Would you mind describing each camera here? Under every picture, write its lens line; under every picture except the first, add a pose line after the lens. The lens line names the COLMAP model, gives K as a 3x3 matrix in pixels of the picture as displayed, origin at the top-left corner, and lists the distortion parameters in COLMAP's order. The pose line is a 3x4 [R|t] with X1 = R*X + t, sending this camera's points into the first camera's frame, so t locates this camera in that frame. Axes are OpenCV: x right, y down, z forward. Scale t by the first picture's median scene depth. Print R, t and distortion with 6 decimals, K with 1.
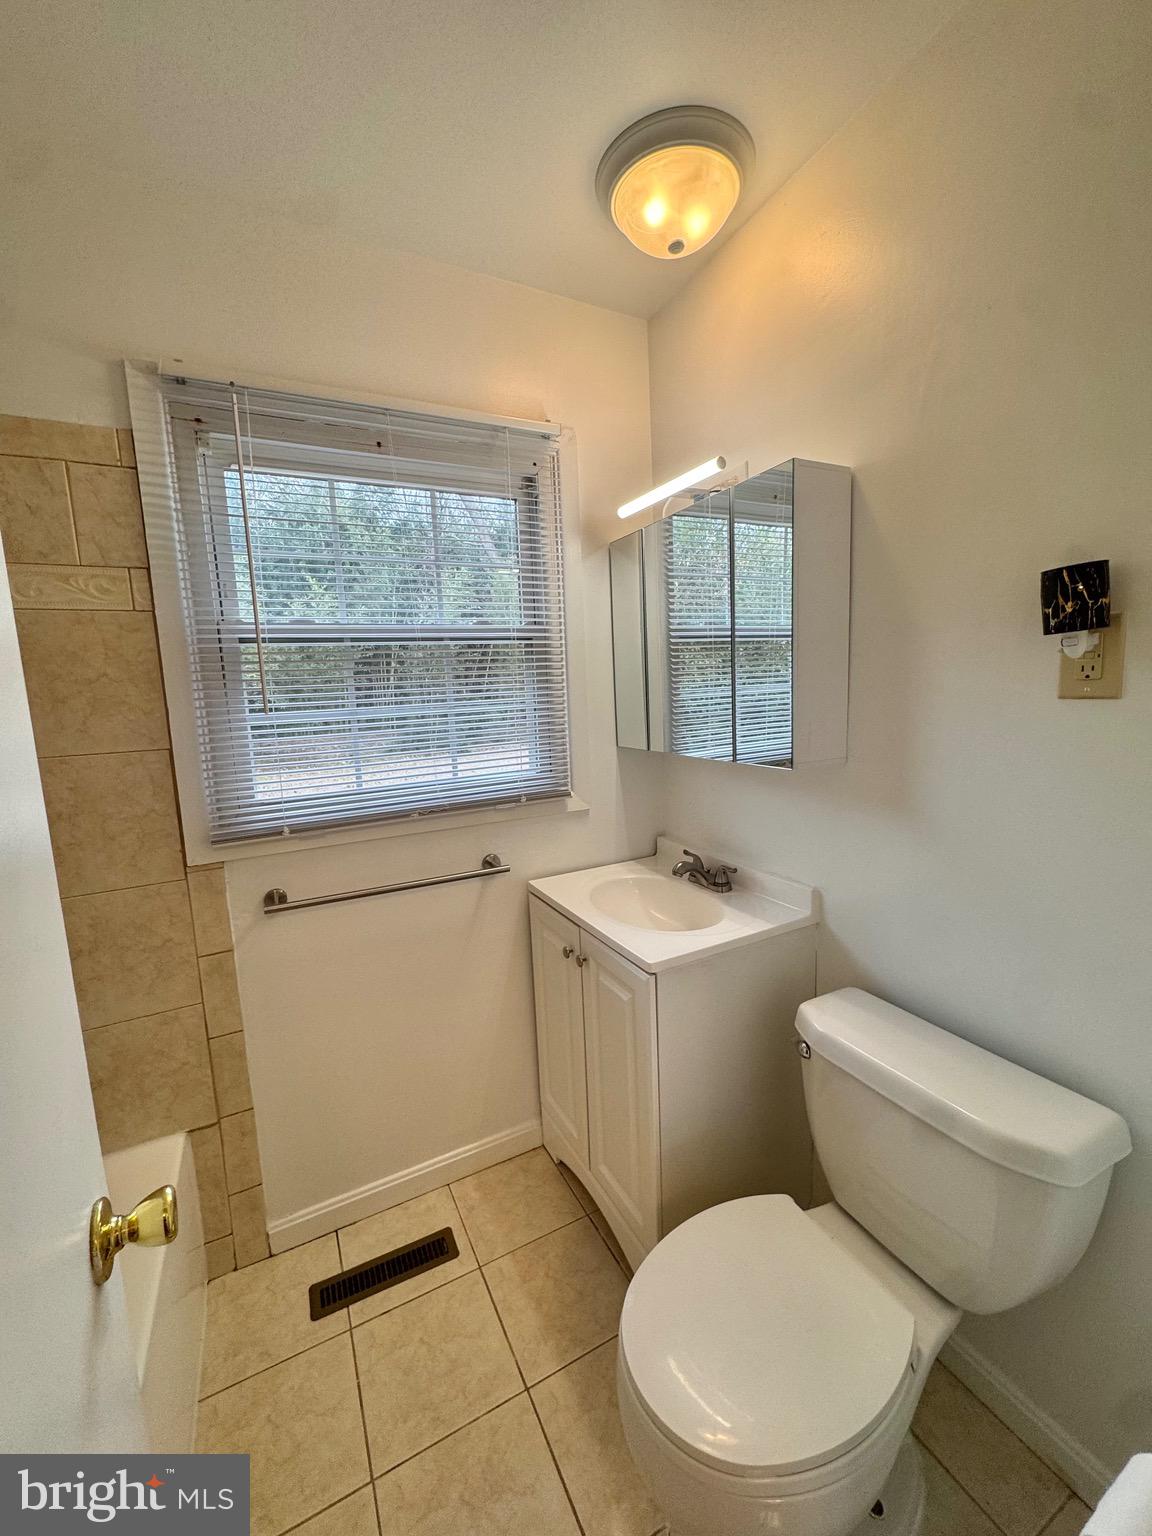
lens RADIAL K [[610.8, 0, 575.8], [0, 610.8, 761.8], [0, 0, 1]] dist [-0.003537, 0.000041]
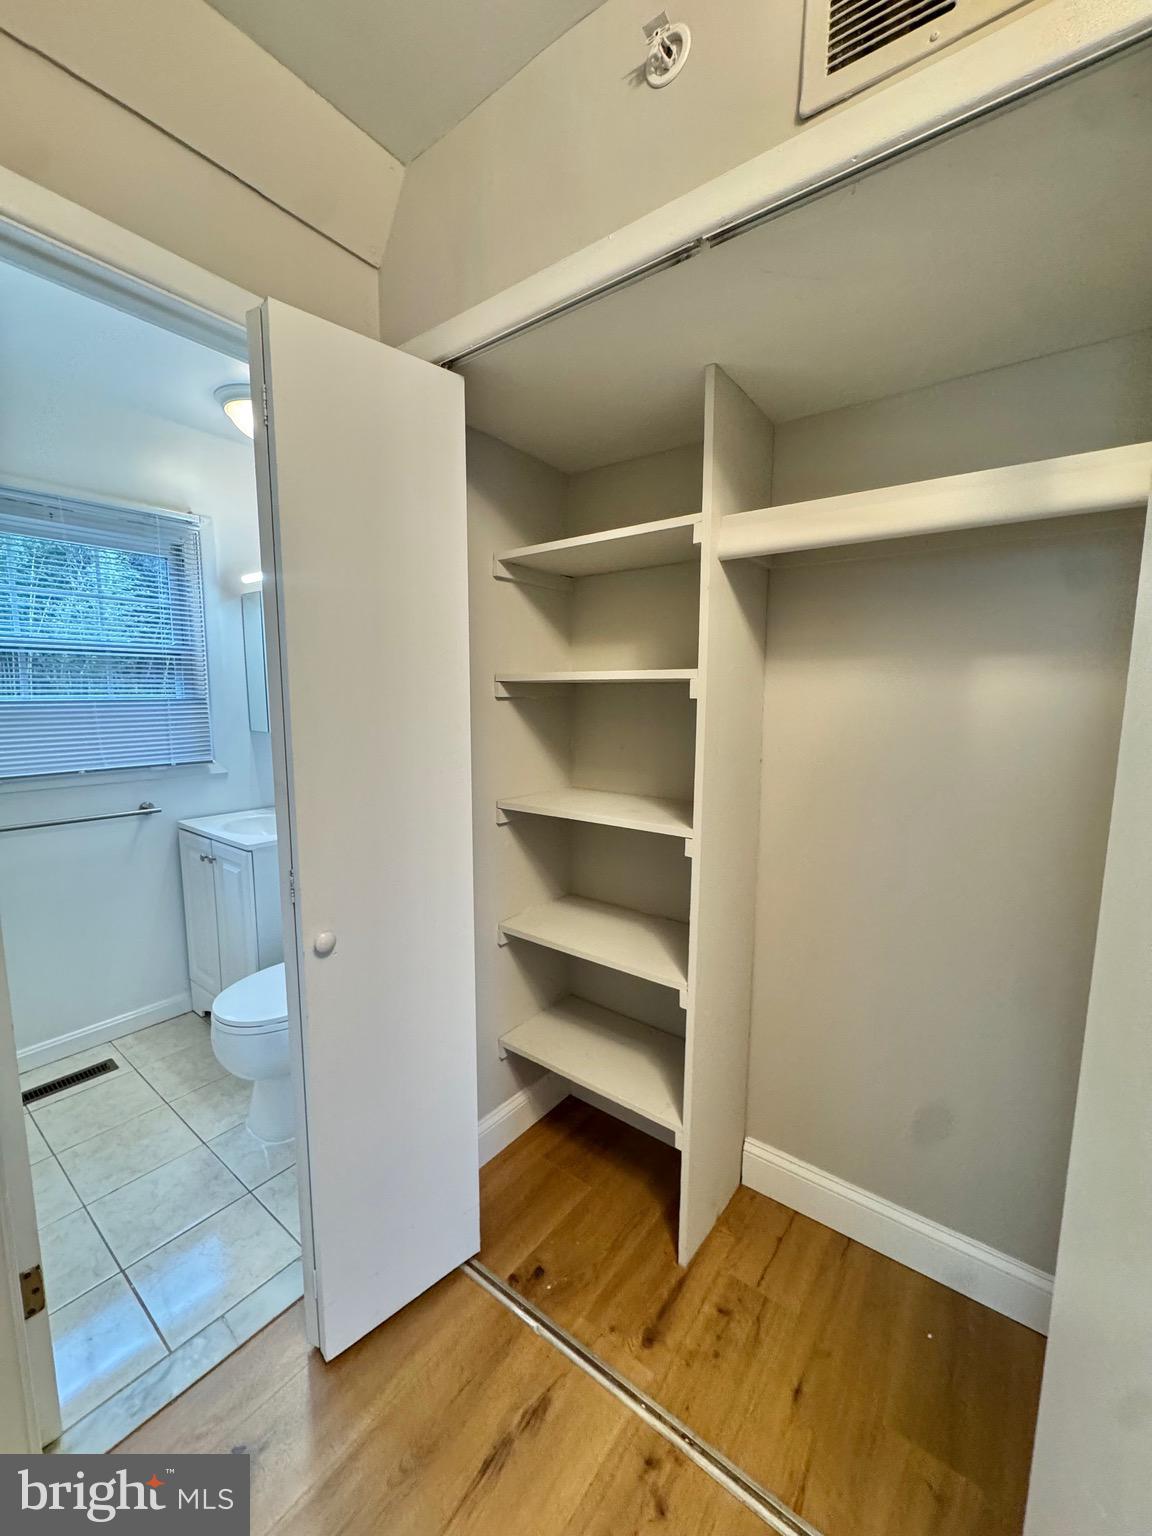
lens RADIAL K [[610.8, 0, 579.8], [0, 610.8, 763.7], [0, 0, 1]] dist [-0.003537, 0.000041]
pose [[0.906200, -0.004007, 0.422831, 0.182718], [0.009756, 0.999887, -0.011433, 0.089148], [-0.422737, 0.014485, 0.906137, -0.752745]]
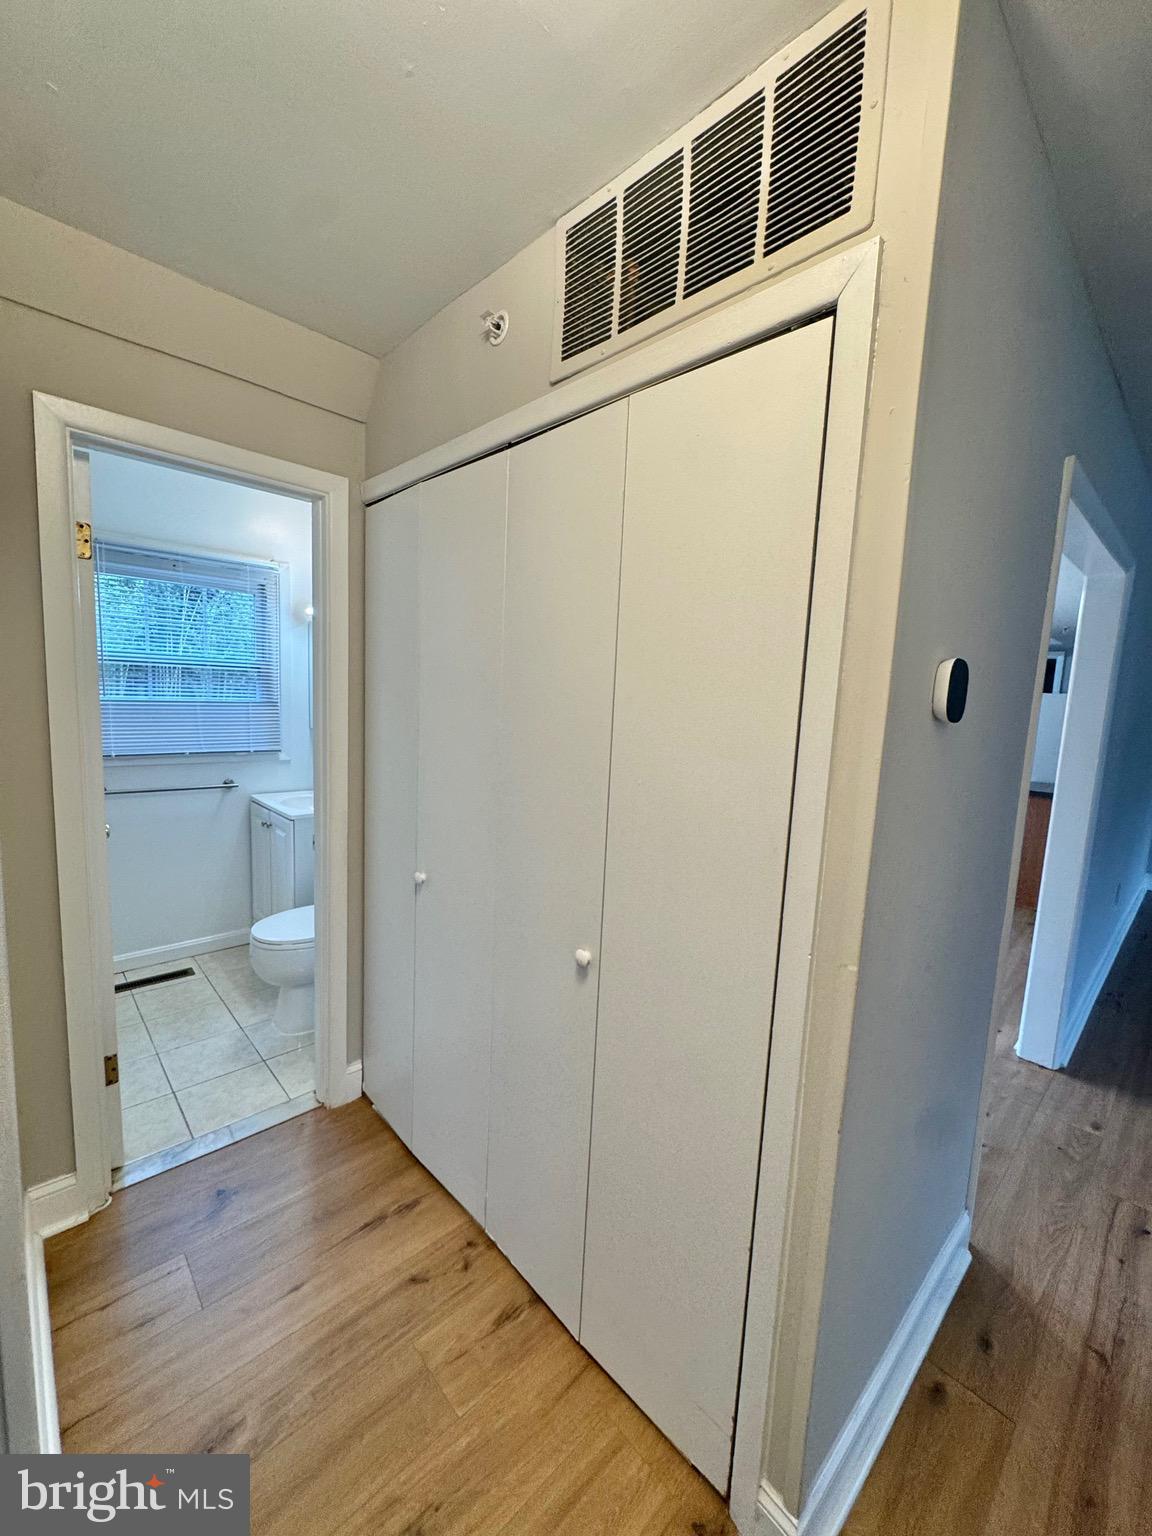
lens RADIAL K [[610.8, 0, 582.4], [0, 610.8, 765.1], [0, 0, 1]] dist [-0.003537, 0.000041]
pose [[0.957563, 0.053675, 0.283182, 0.383836], [-0.051533, 0.998558, -0.015013, 0.081701], [-0.283579, -0.000218, 0.958949, -1.164440]]
